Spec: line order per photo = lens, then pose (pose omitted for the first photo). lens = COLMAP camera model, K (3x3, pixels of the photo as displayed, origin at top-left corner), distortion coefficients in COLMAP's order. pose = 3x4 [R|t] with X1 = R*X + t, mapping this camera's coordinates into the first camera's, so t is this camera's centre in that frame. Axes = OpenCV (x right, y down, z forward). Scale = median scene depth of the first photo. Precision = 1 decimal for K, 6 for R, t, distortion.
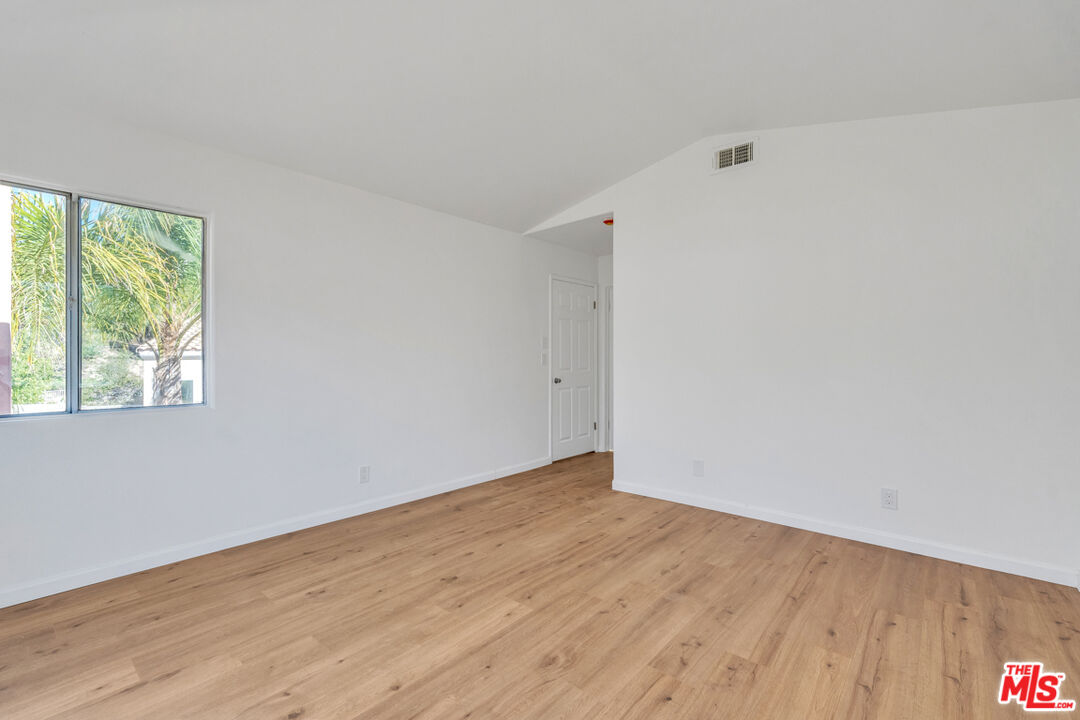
lens RADIAL K [[475.9, 0, 541.8], [0, 475.9, 359.8], [0, 0, 1]] dist [-0.007228, 0.001046]
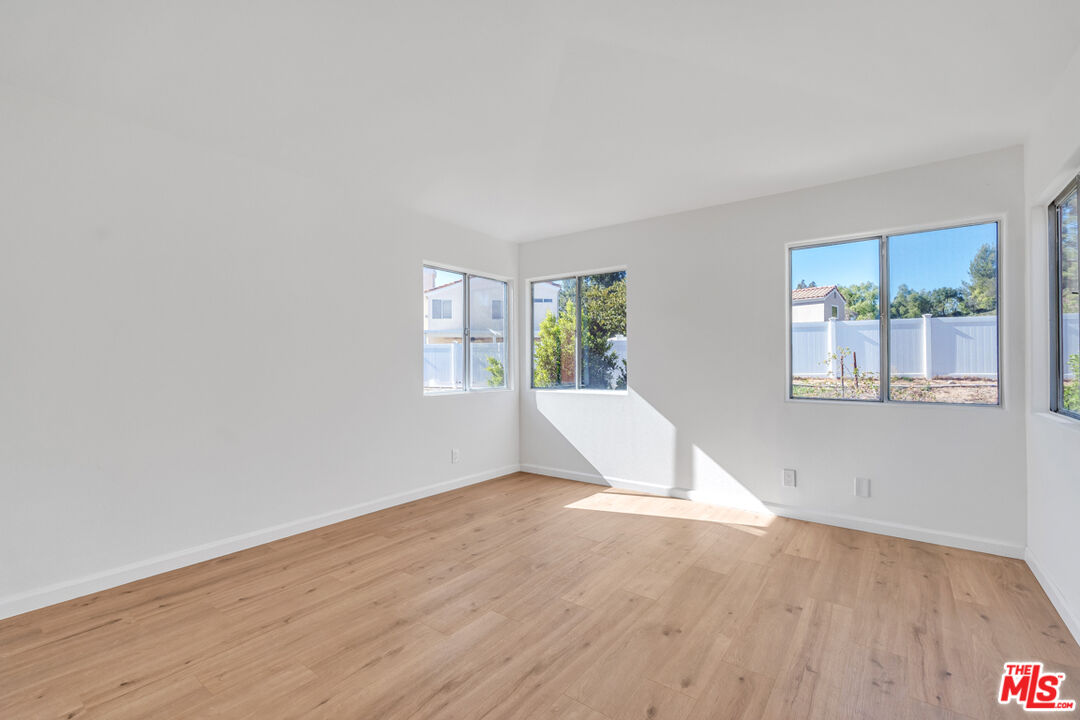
lens RADIAL K [[475.9, 0, 539.3], [0, 475.9, 360.5], [0, 0, 1]] dist [-0.007228, 0.001046]
pose [[-0.998284, 0.007020, -0.058144, 0.079708], [0.007371, 0.999956, -0.005821, -0.001461], [0.058101, -0.006240, -0.998291, 1.878664]]
